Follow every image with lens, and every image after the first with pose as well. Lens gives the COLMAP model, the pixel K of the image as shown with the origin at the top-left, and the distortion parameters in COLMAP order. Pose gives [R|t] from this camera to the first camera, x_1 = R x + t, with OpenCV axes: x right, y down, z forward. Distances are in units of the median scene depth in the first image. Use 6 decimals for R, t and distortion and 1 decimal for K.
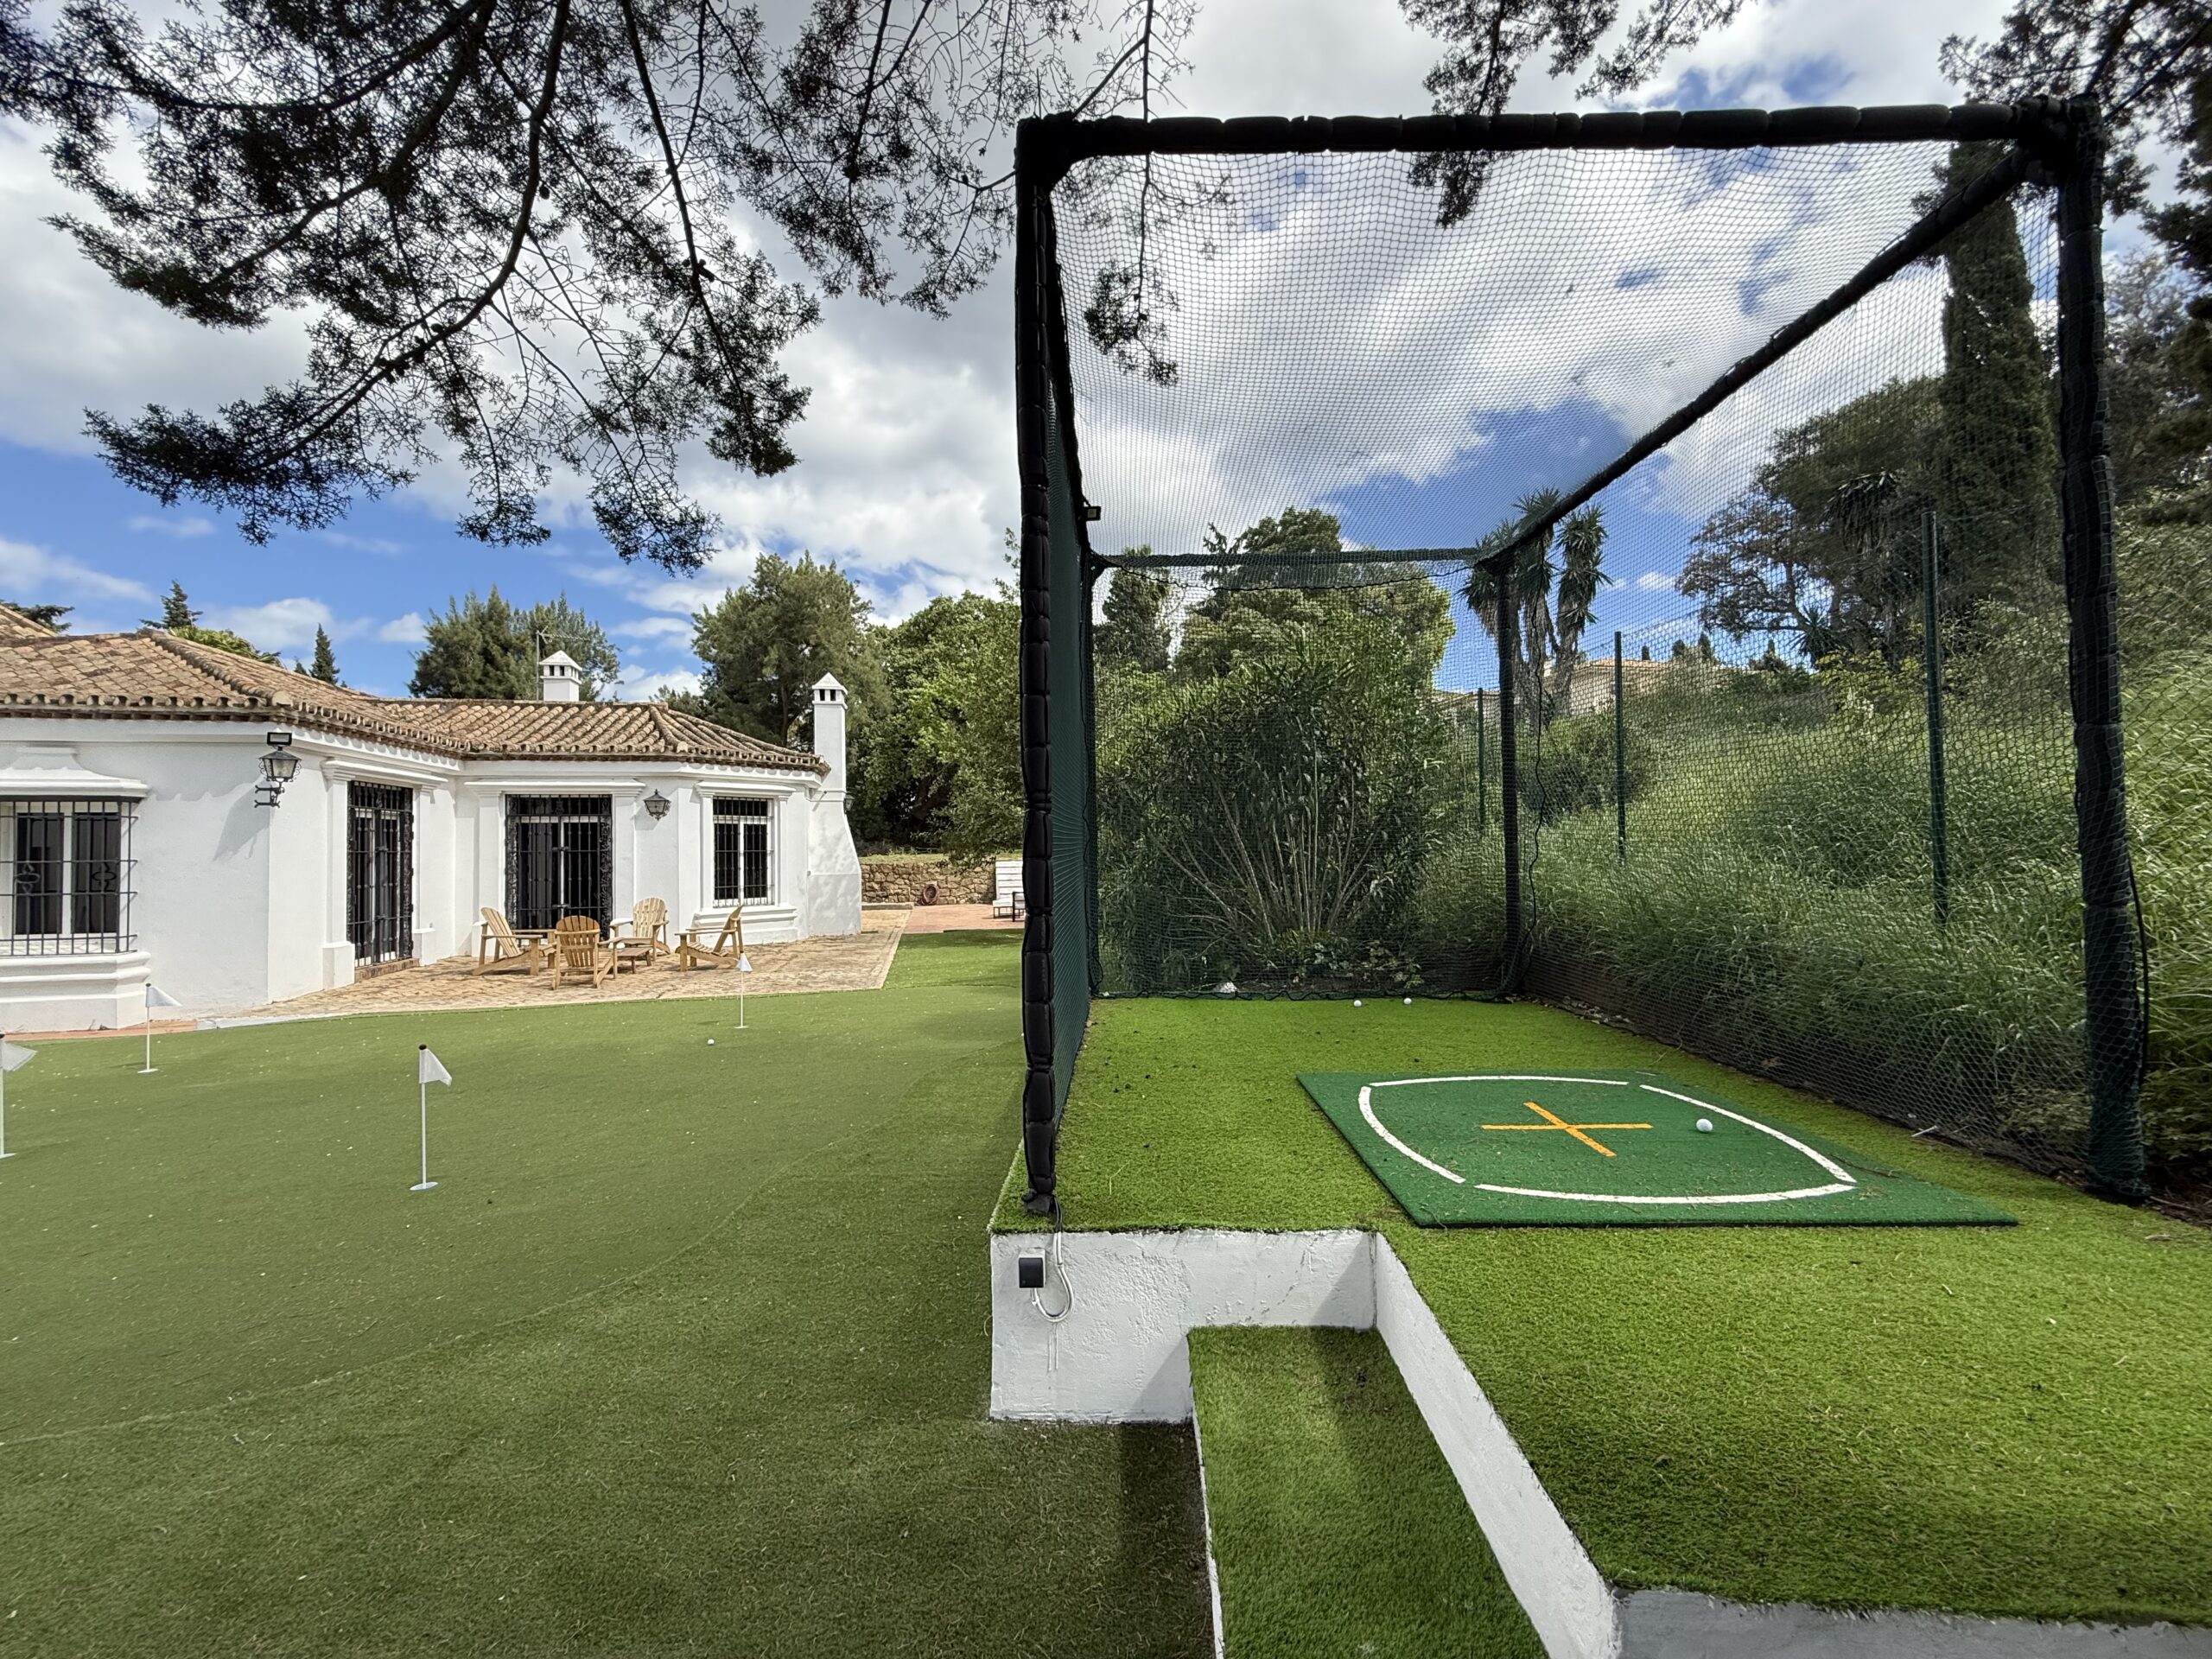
lens RADIAL K [[882.4, 0, 1098.9], [0, 882.4, 831.4], [0, 0, 1]] dist [0.000477, 0.000105]
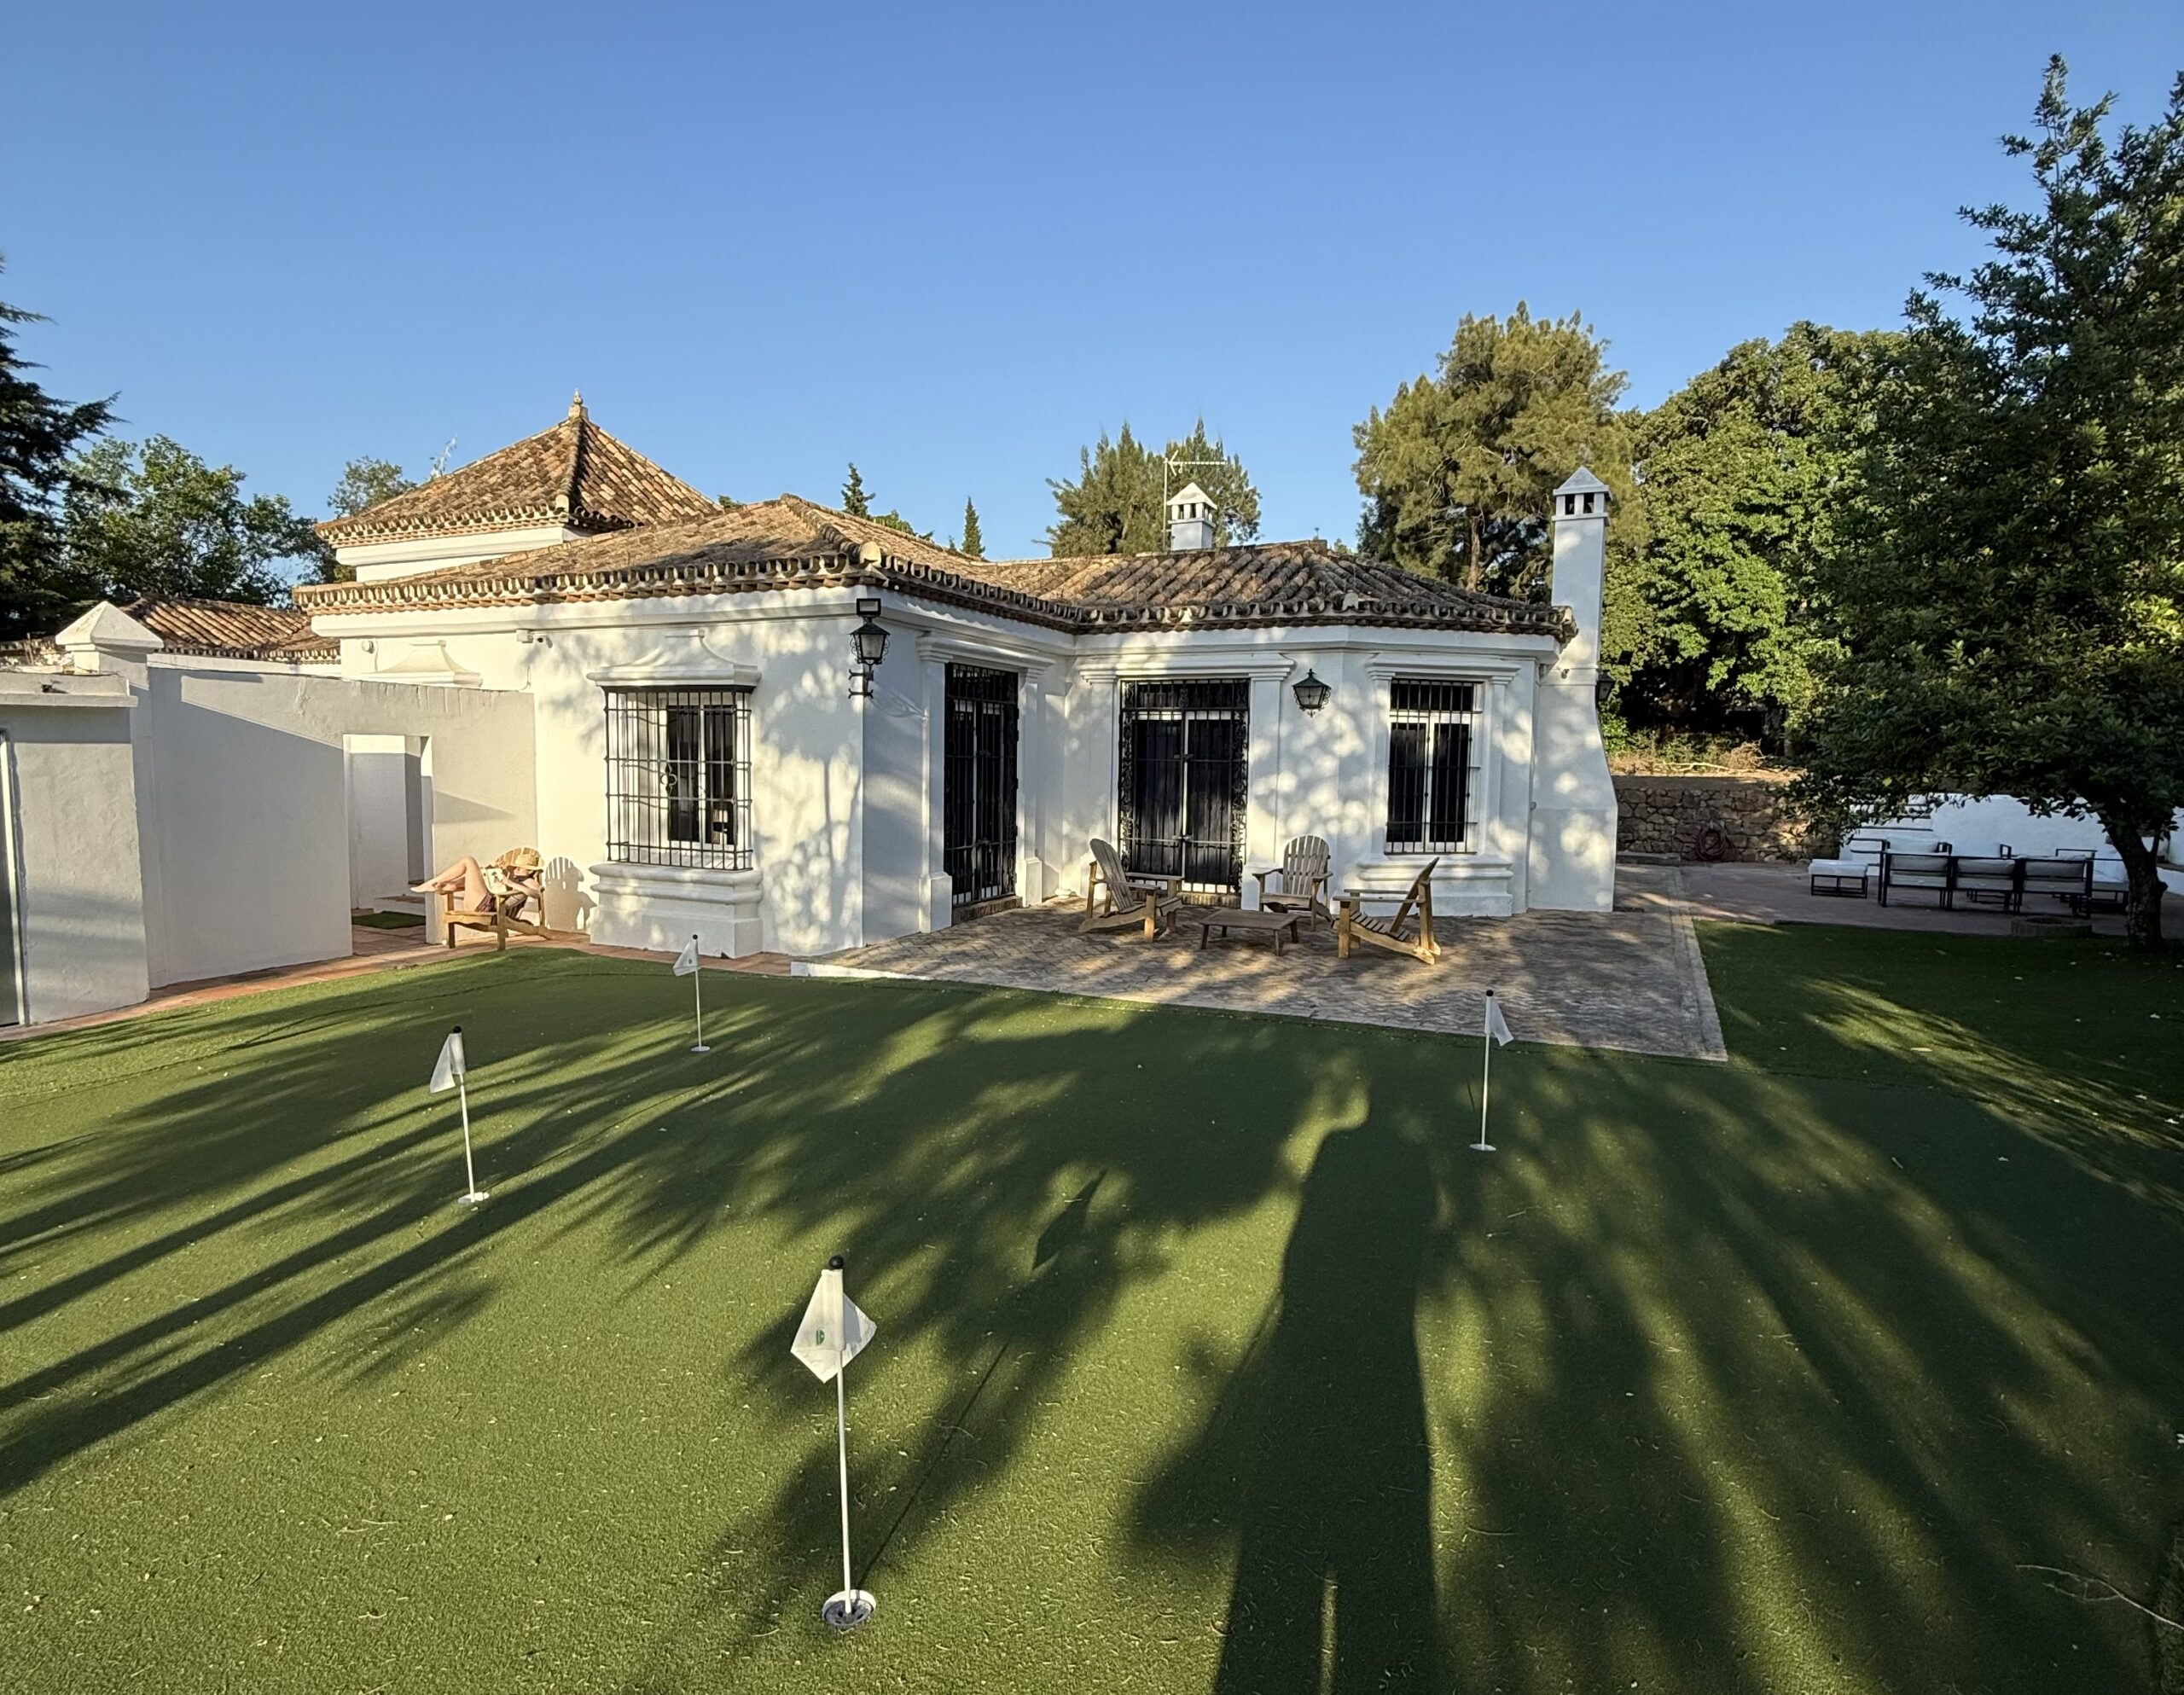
lens RADIAL K [[1138.6, 0, 1097.0], [0, 1138.6, 854.0], [0, 0, 1]] dist [-0.000168, -0.000099]
pose [[0.805873, 0.075247, -0.587287, -0.123723], [-0.012649, 0.993853, 0.109982, -0.002462], [0.591953, -0.081203, 0.801871, 0.220780]]
